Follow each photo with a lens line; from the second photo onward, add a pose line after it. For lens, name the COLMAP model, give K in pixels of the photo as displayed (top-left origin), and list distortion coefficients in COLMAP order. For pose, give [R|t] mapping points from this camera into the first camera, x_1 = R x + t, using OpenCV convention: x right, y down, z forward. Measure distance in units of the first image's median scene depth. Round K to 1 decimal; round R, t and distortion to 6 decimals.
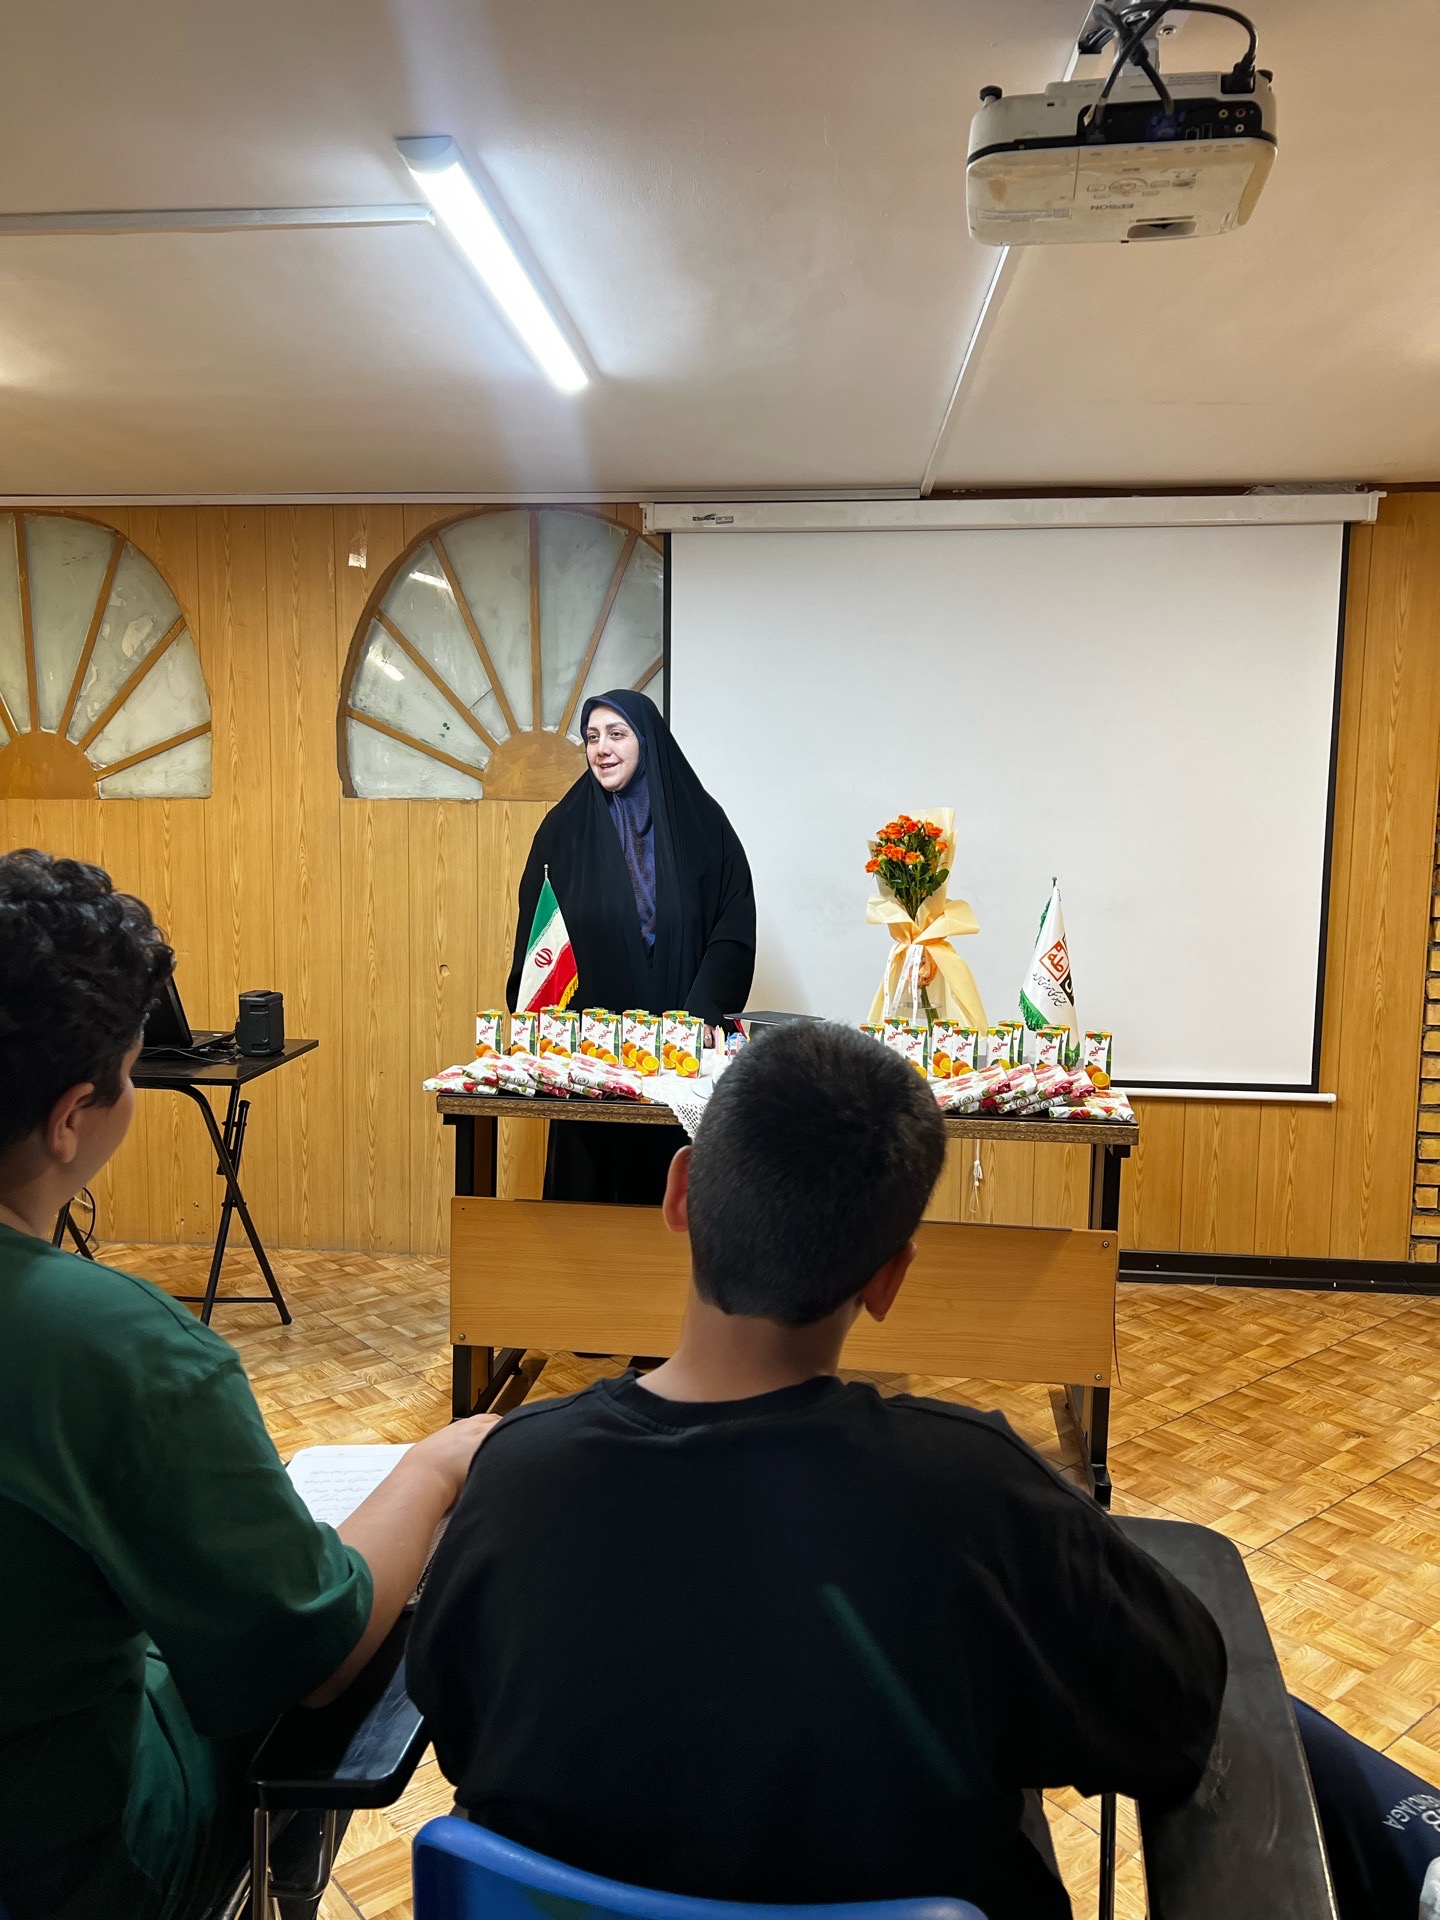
lens RADIAL K [[1396.2, 0, 706.8], [0, 1396.2, 974.5], [0, 0, 1]] dist [0.068243, -0.086967]
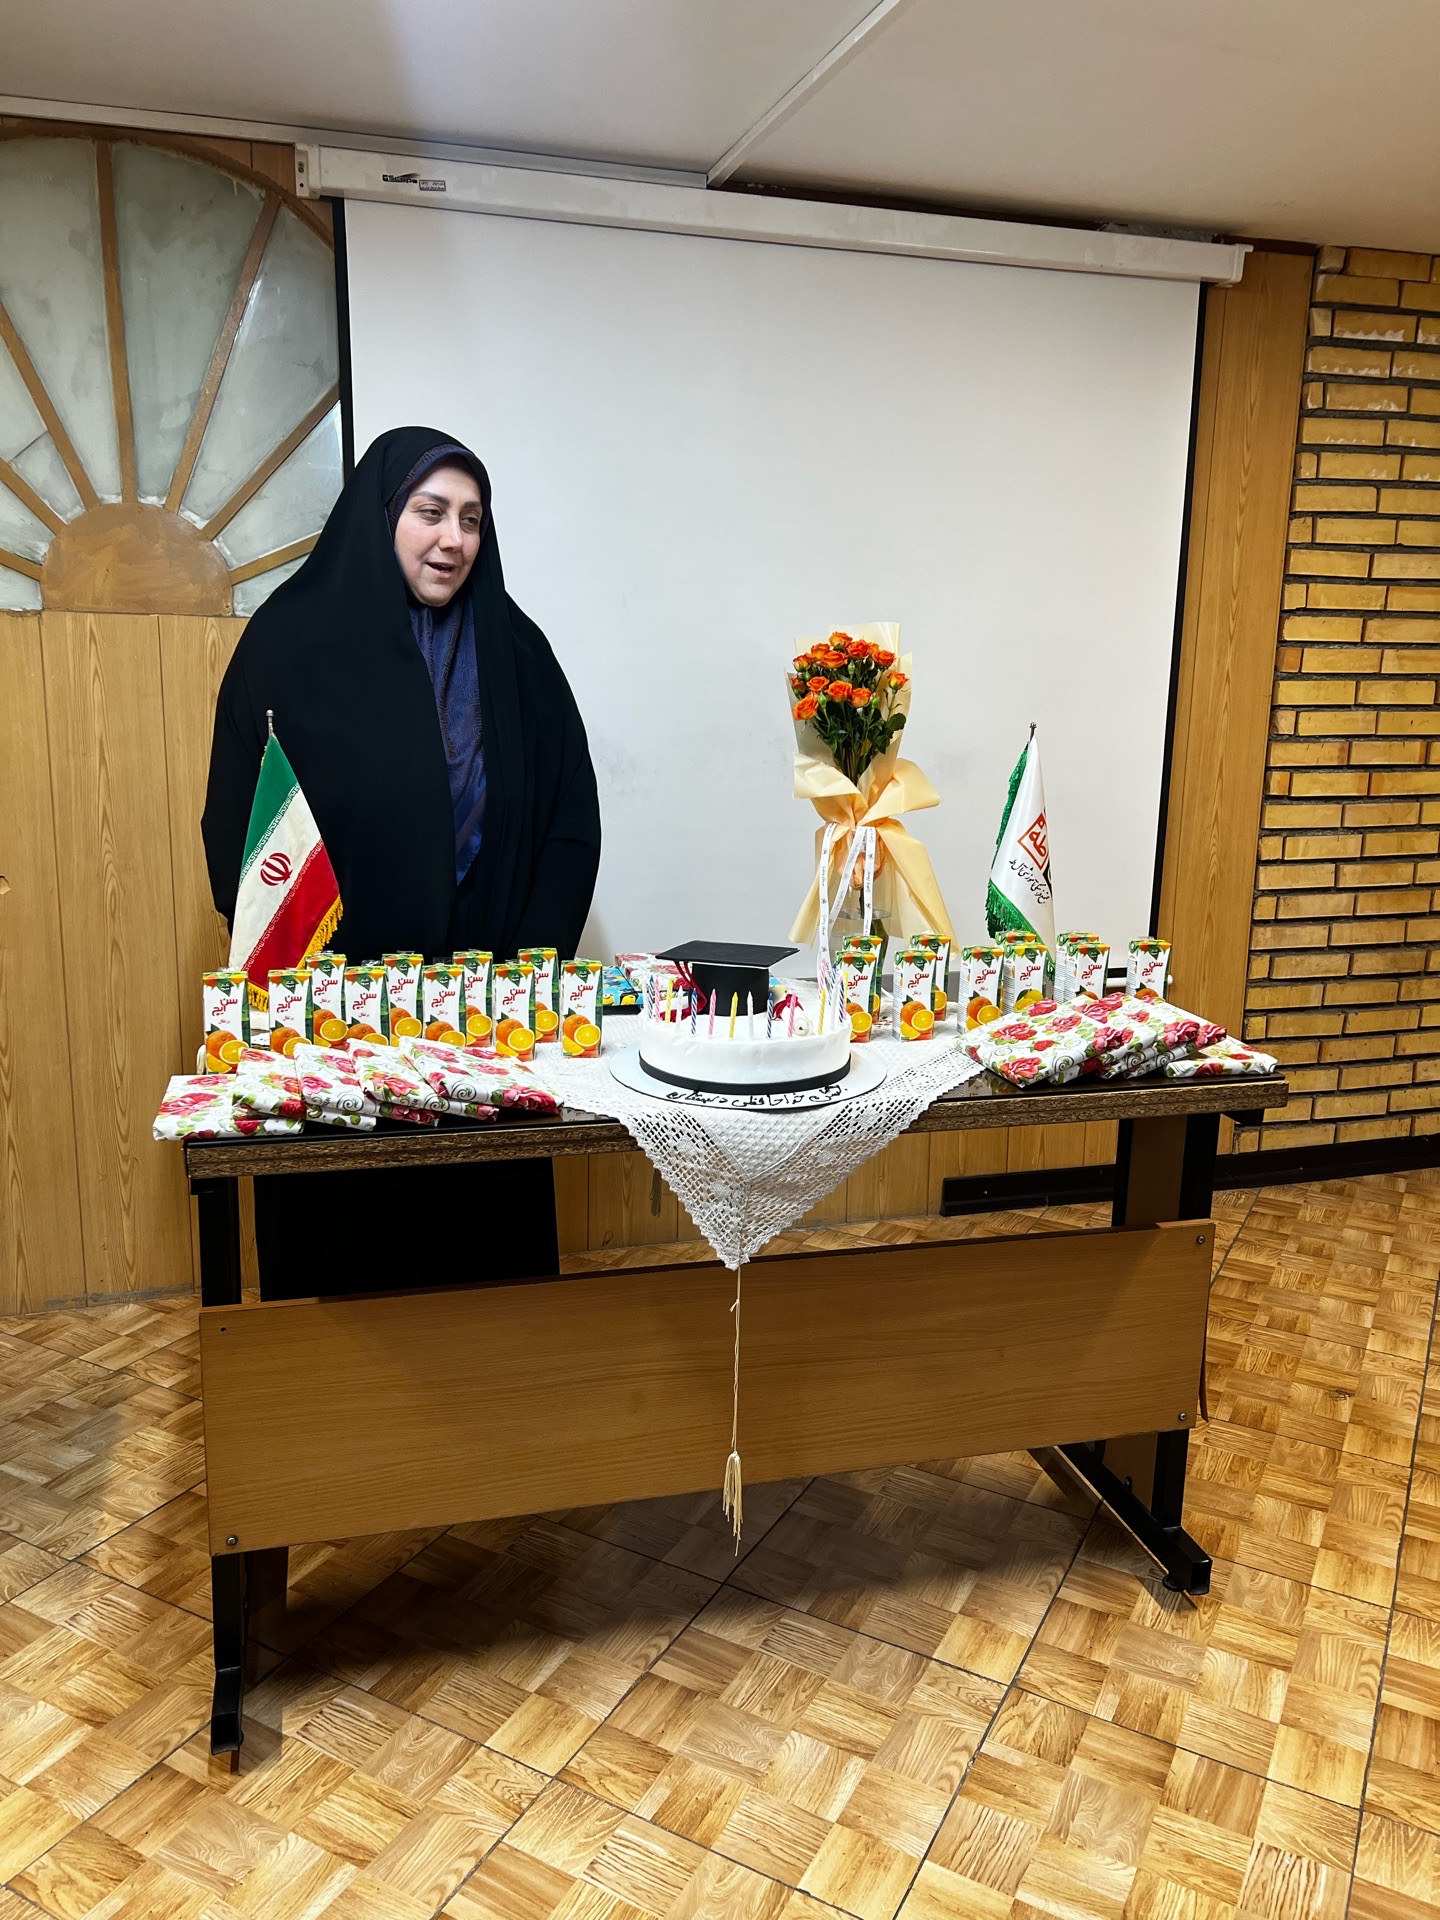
lens RADIAL K [[1441.9, 0, 729.8], [0, 1441.9, 964.0], [0, 0, 1]] dist [0.047709, -0.064393]
pose [[0.926353, -0.073129, 0.369490, -0.174801], [0.039568, 0.994437, 0.097617, -0.025405], [-0.374573, -0.075807, 0.924093, 0.364563]]
